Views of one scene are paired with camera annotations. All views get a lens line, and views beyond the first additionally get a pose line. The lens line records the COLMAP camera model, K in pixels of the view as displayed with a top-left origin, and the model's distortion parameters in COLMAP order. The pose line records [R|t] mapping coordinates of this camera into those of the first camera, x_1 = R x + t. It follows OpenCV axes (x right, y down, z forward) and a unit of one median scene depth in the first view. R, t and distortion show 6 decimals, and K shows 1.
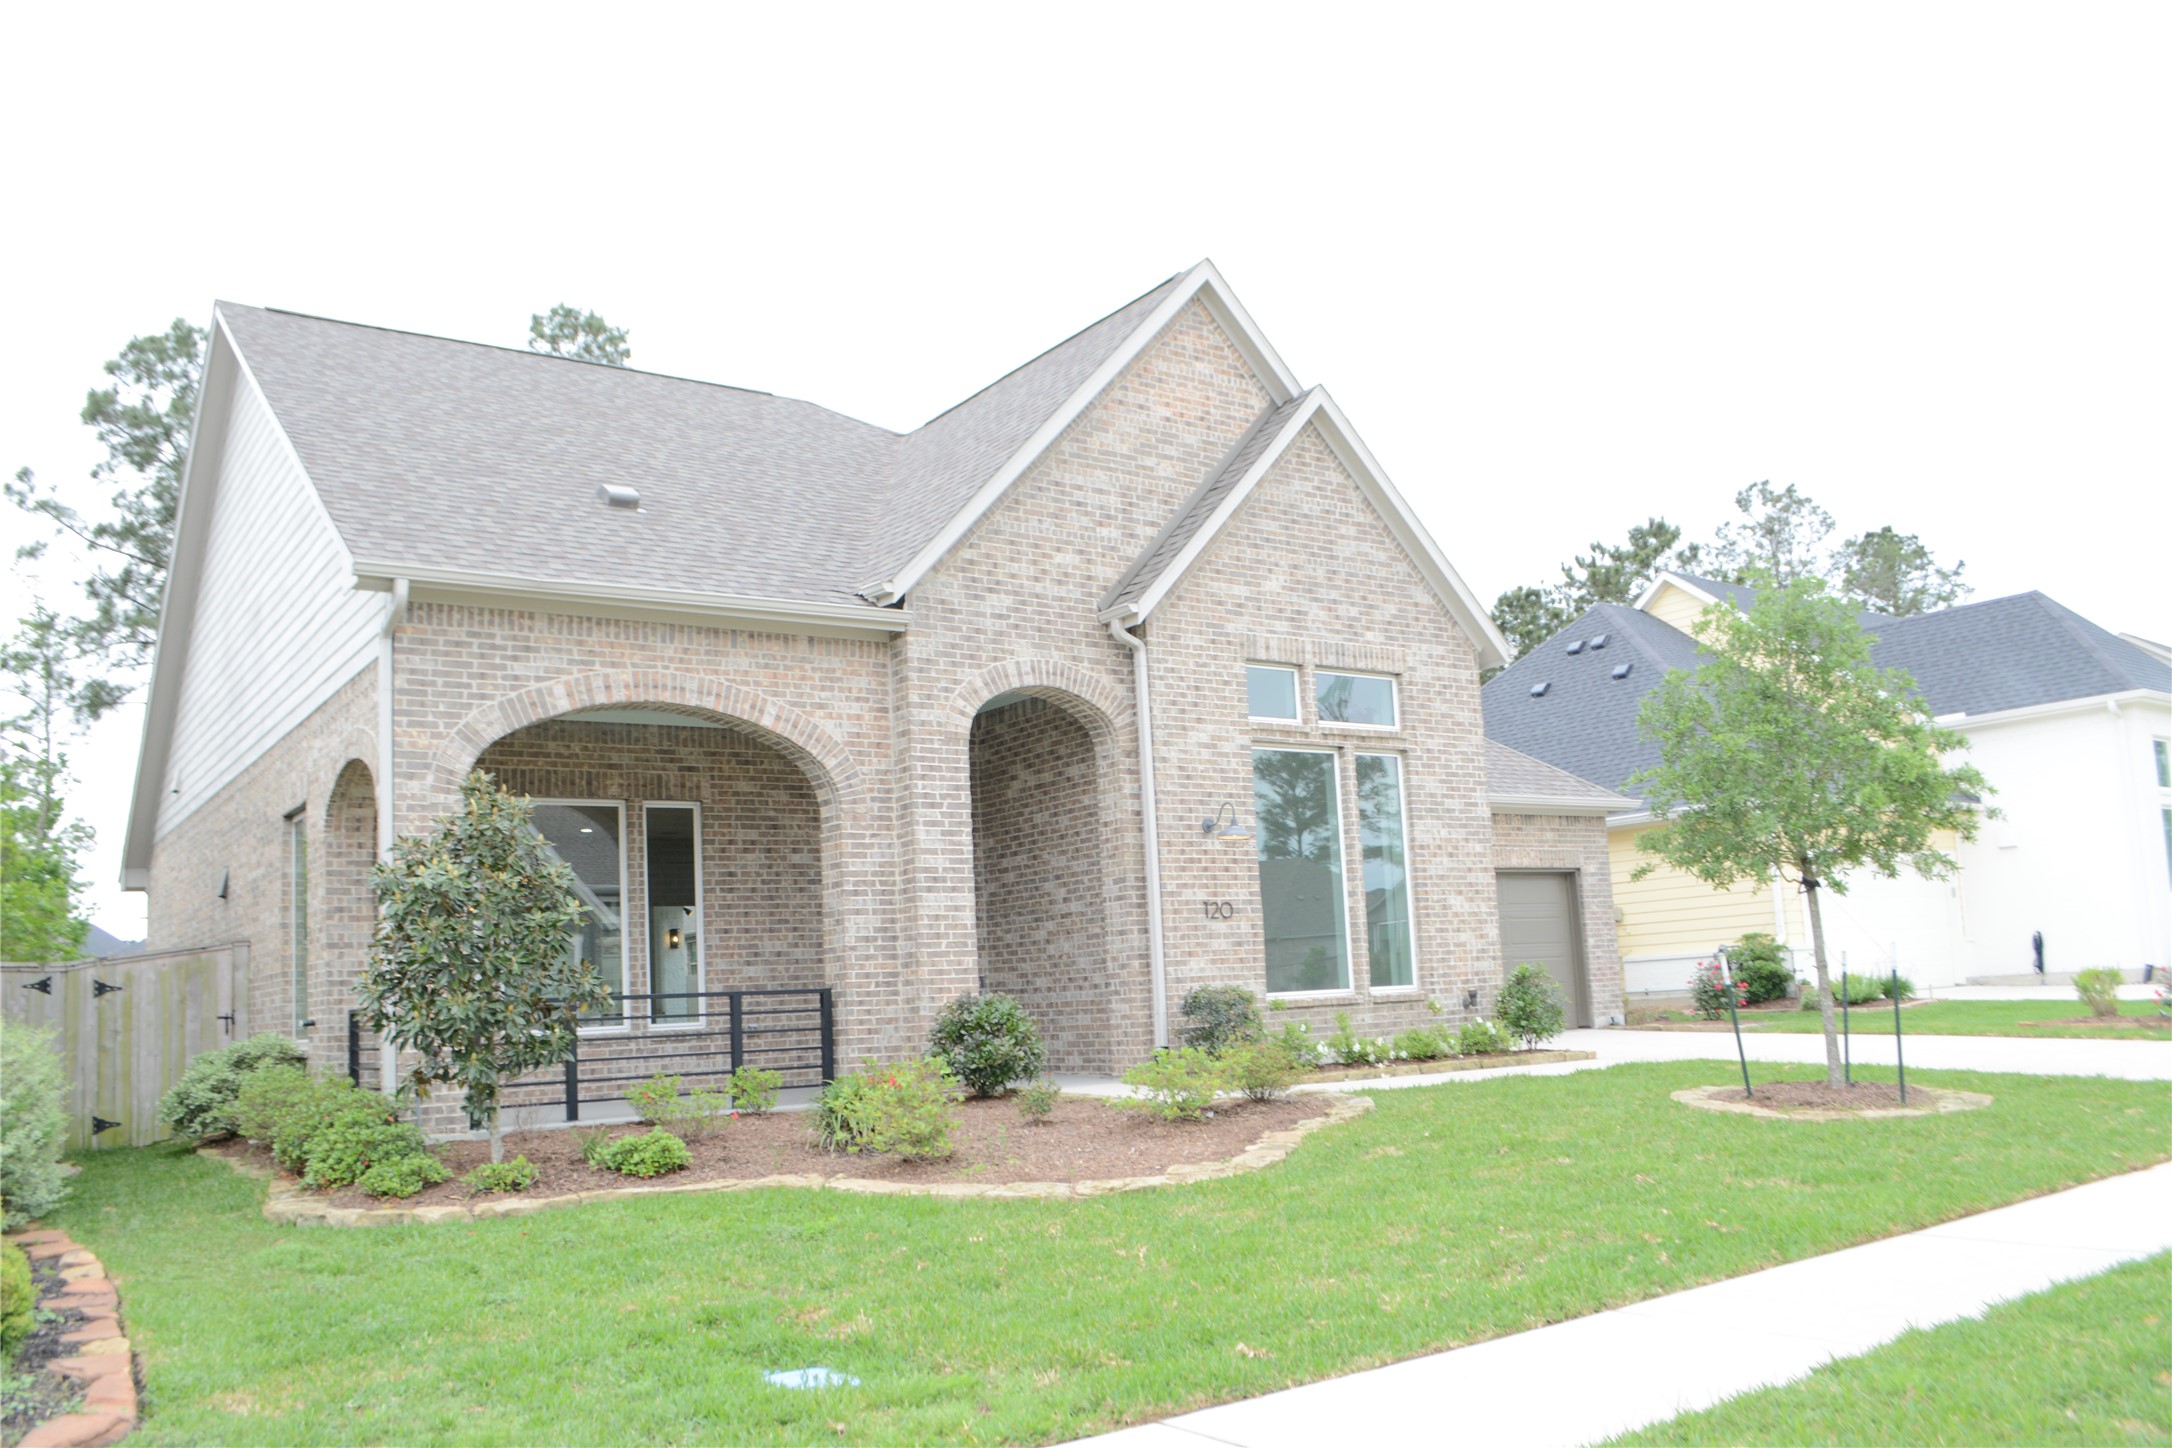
lens RADIAL K [[1711.9, 0, 1109.2], [0, 1711.9, 771.6], [0, 0, 1]] dist [-0.073848, -0.000738]
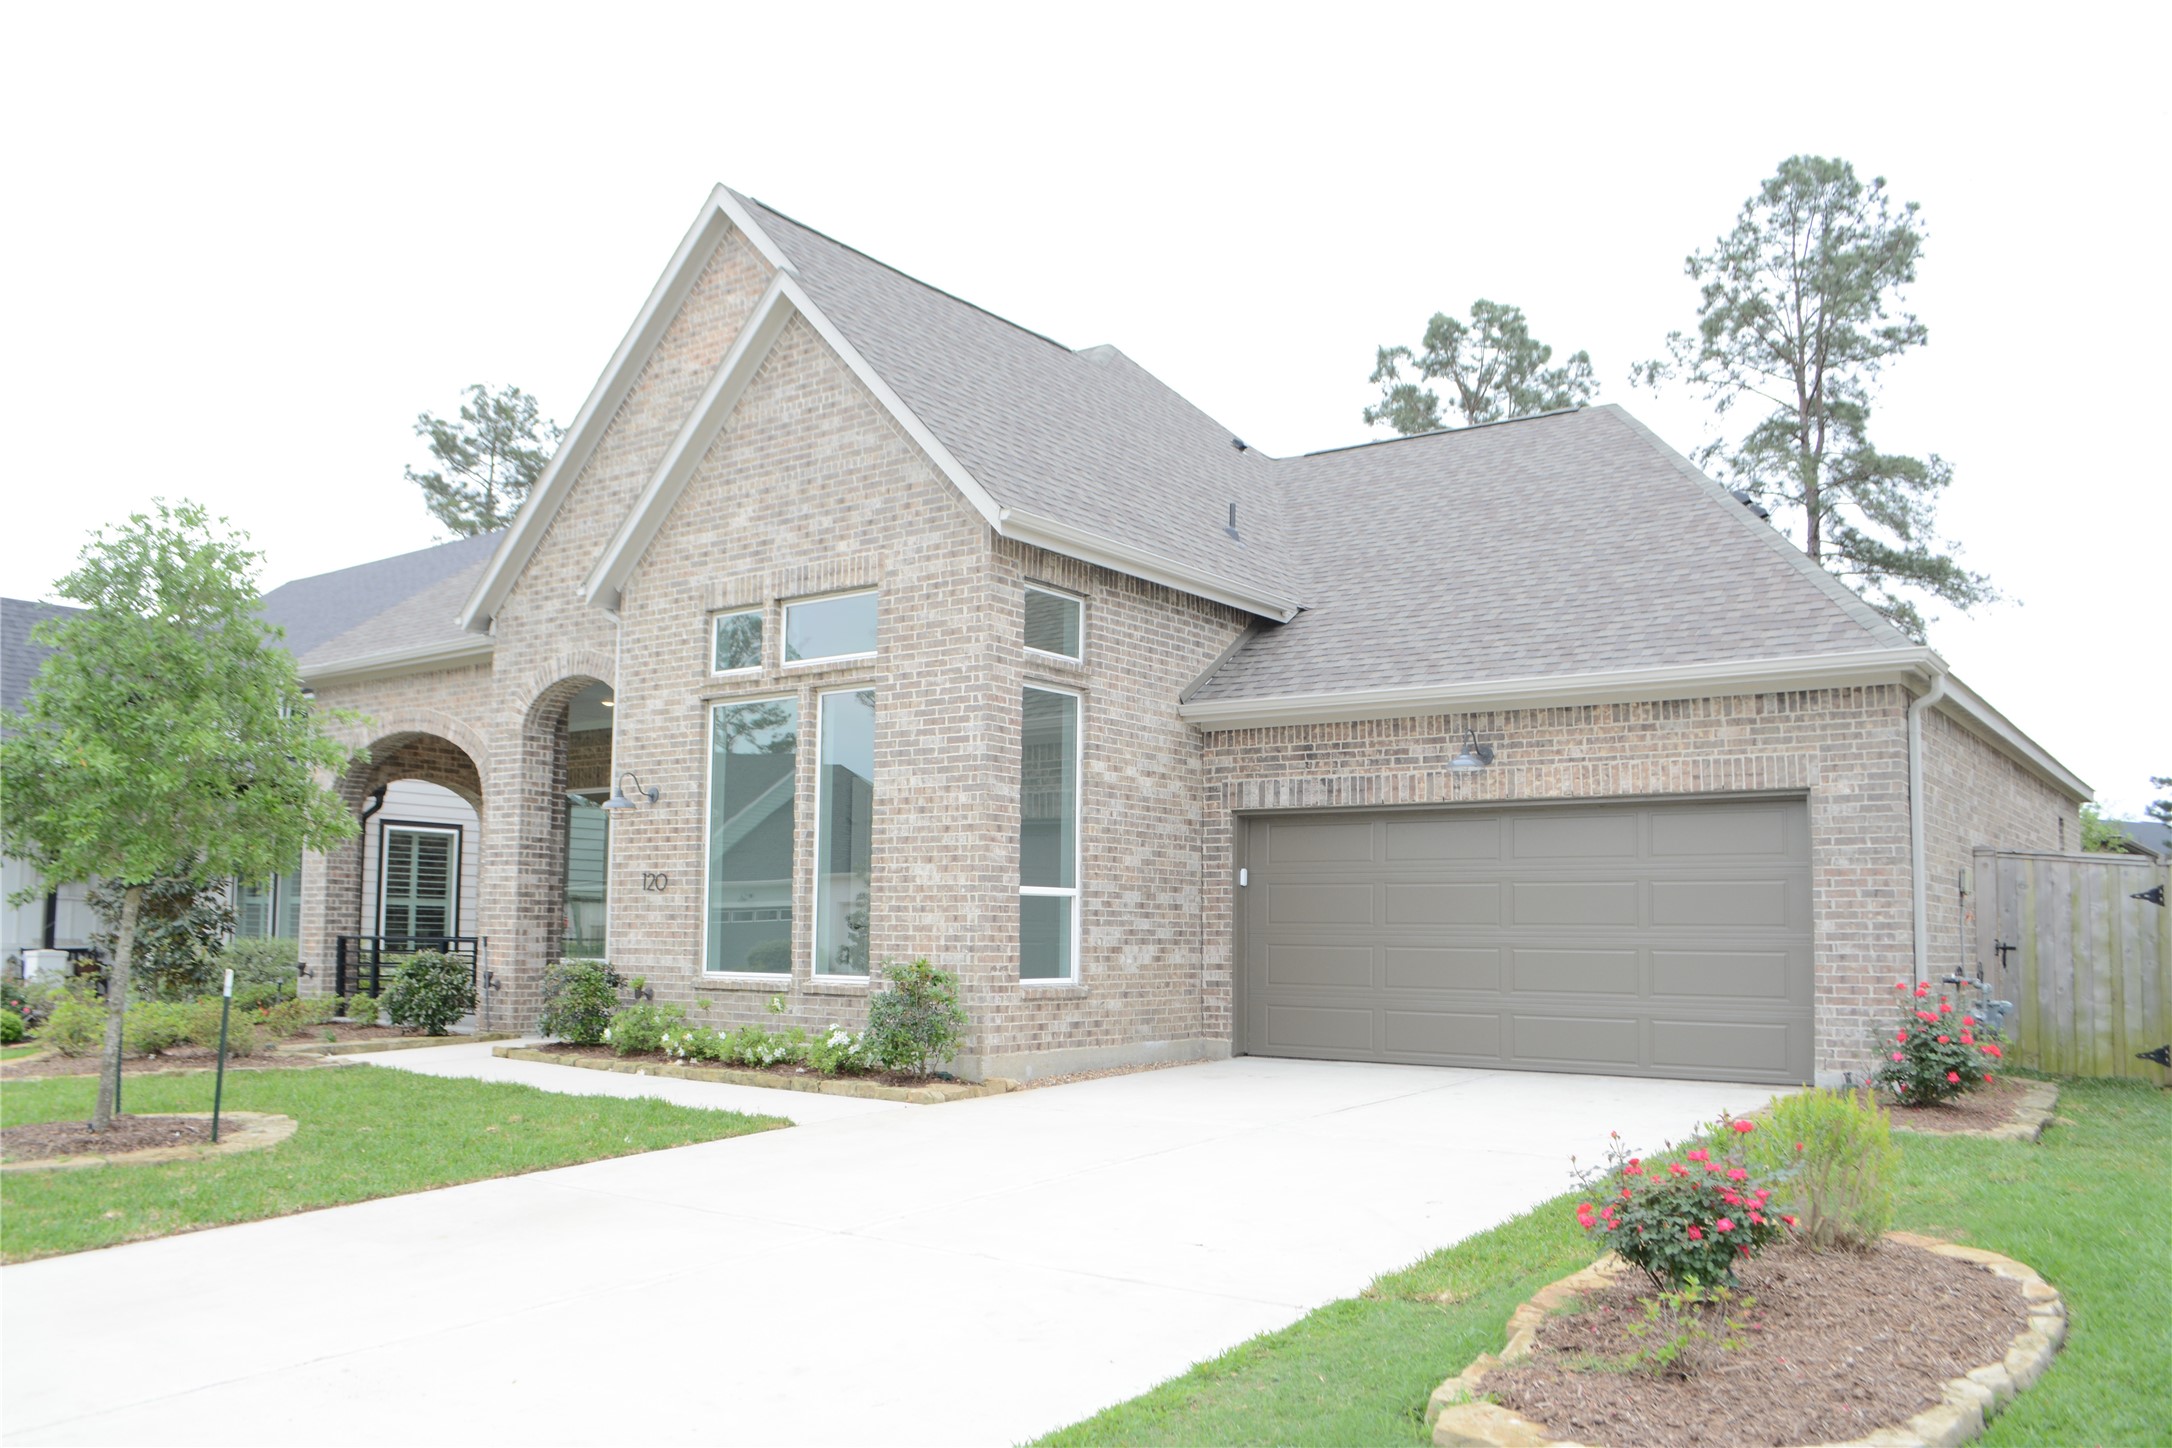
lens RADIAL K [[1702.7, 0, 1123.4], [0, 1702.7, 775.2], [0, 0, 1]] dist [-0.079721, 0.000063]
pose [[0.322371, -0.035290, -0.945955, 1.097284], [0.100060, 0.994977, -0.003019, 0.051918], [0.941310, -0.093679, 0.324282, 0.975915]]
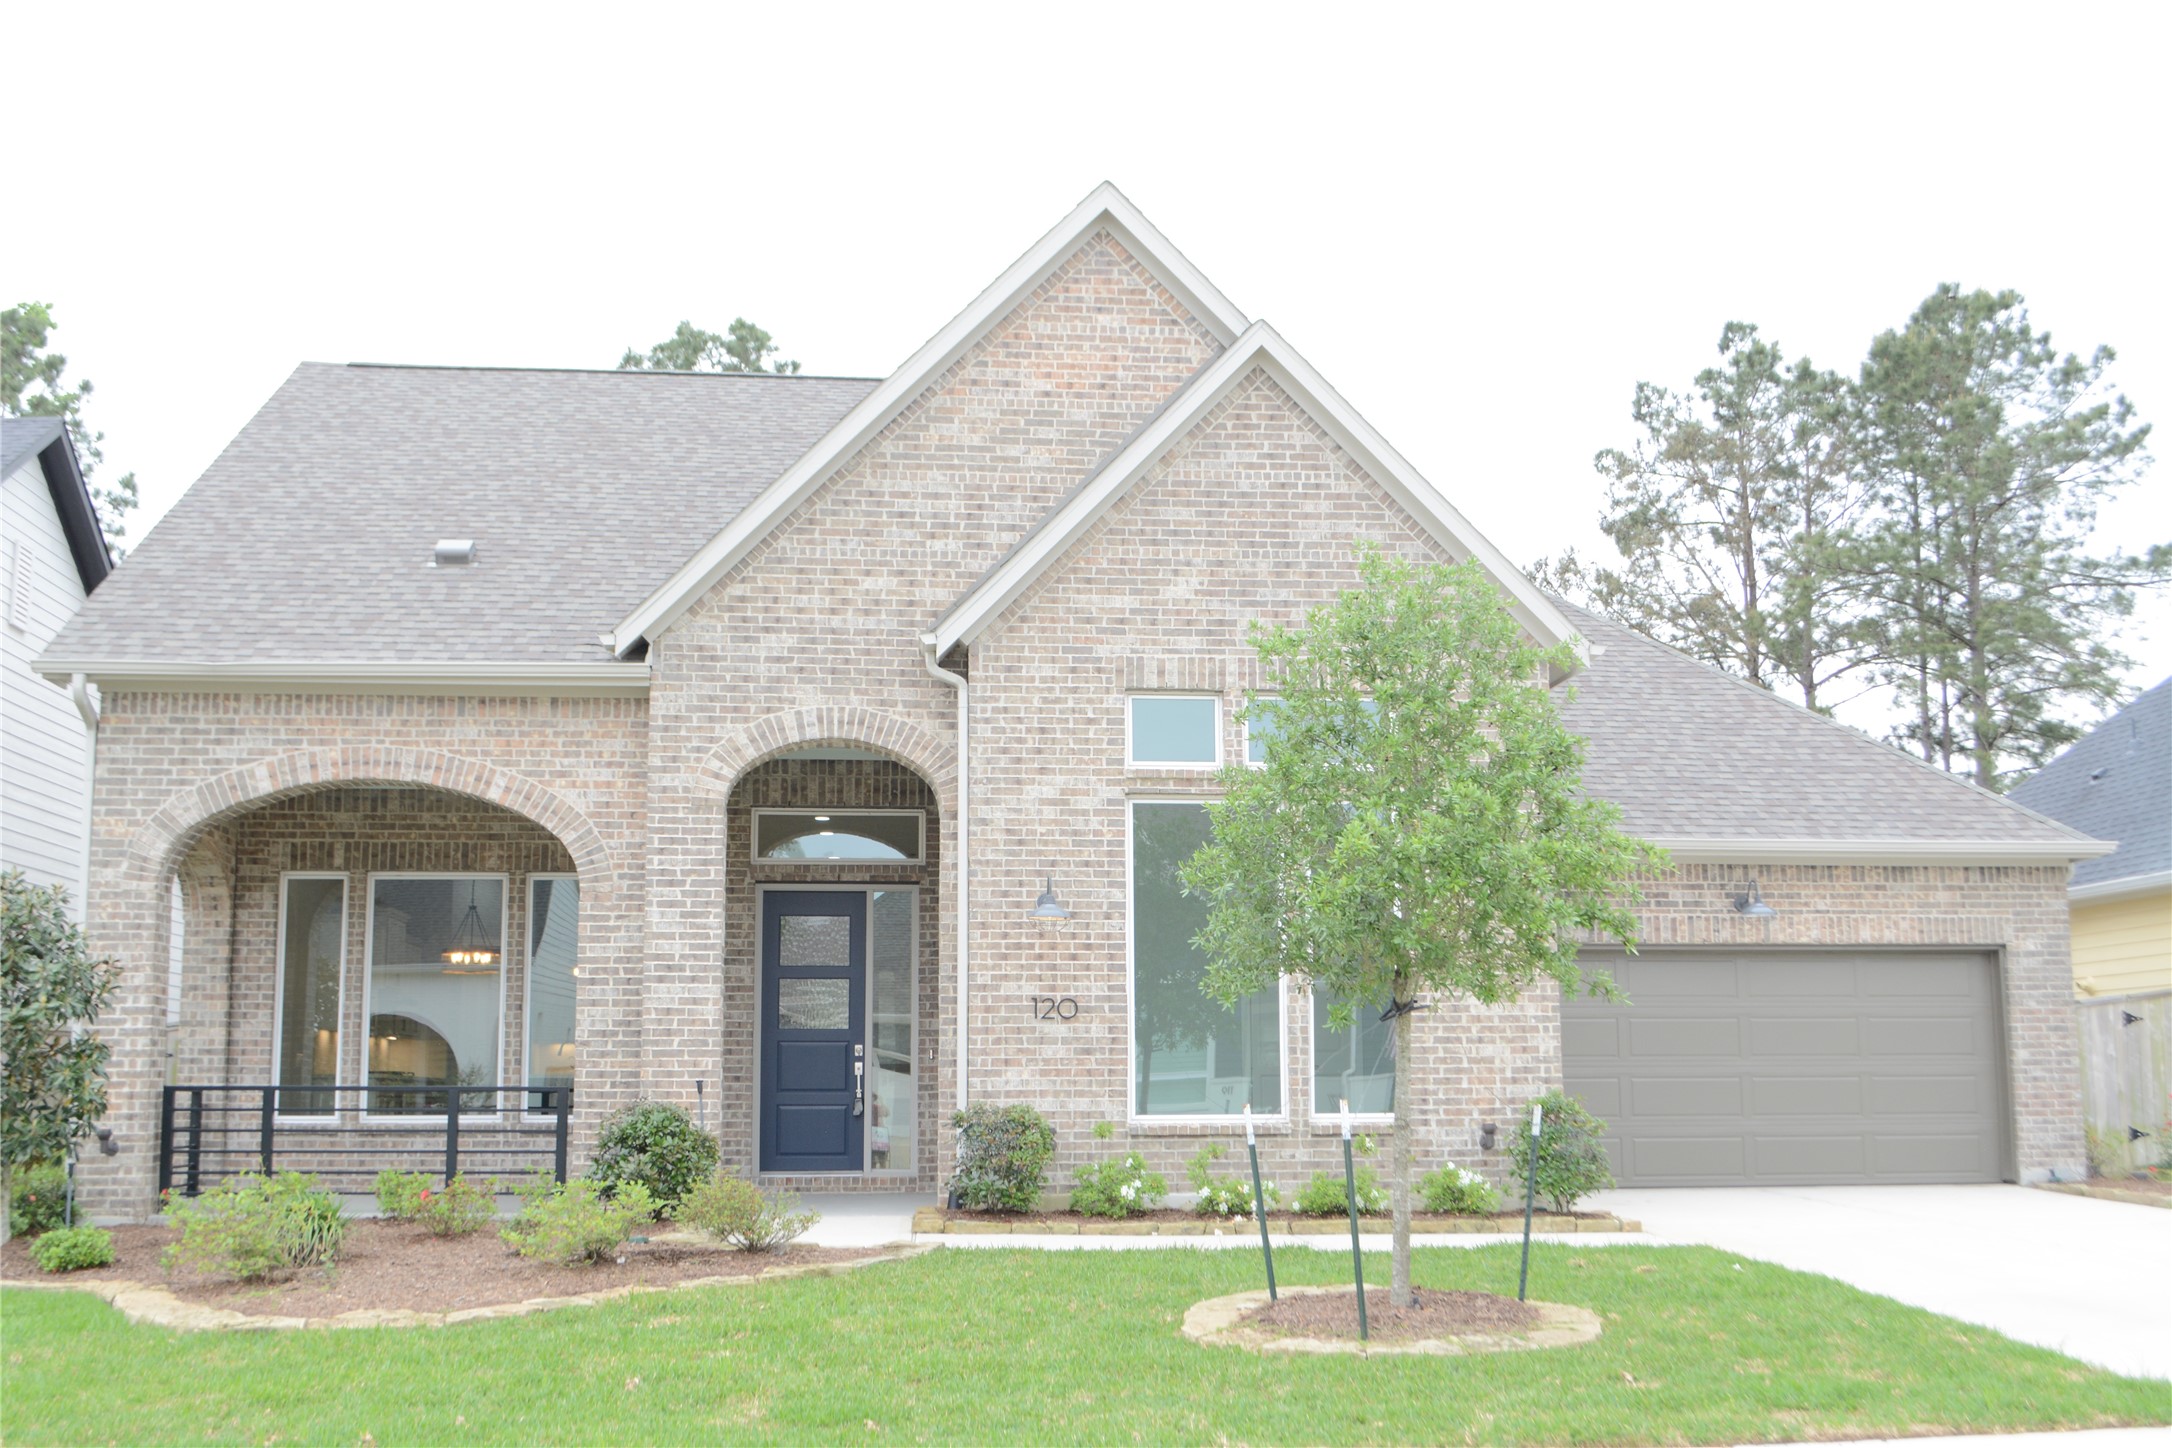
lens RADIAL K [[2220.7, 0, 1127.2], [0, 2220.7, 759.3], [0, 0, 1]] dist [-0.057005, -0.011227]
pose [[0.871481, -0.028014, -0.489629, 0.624270], [0.026307, 0.999600, -0.010368, -0.024534], [0.489724, -0.003845, 0.871869, 0.116838]]
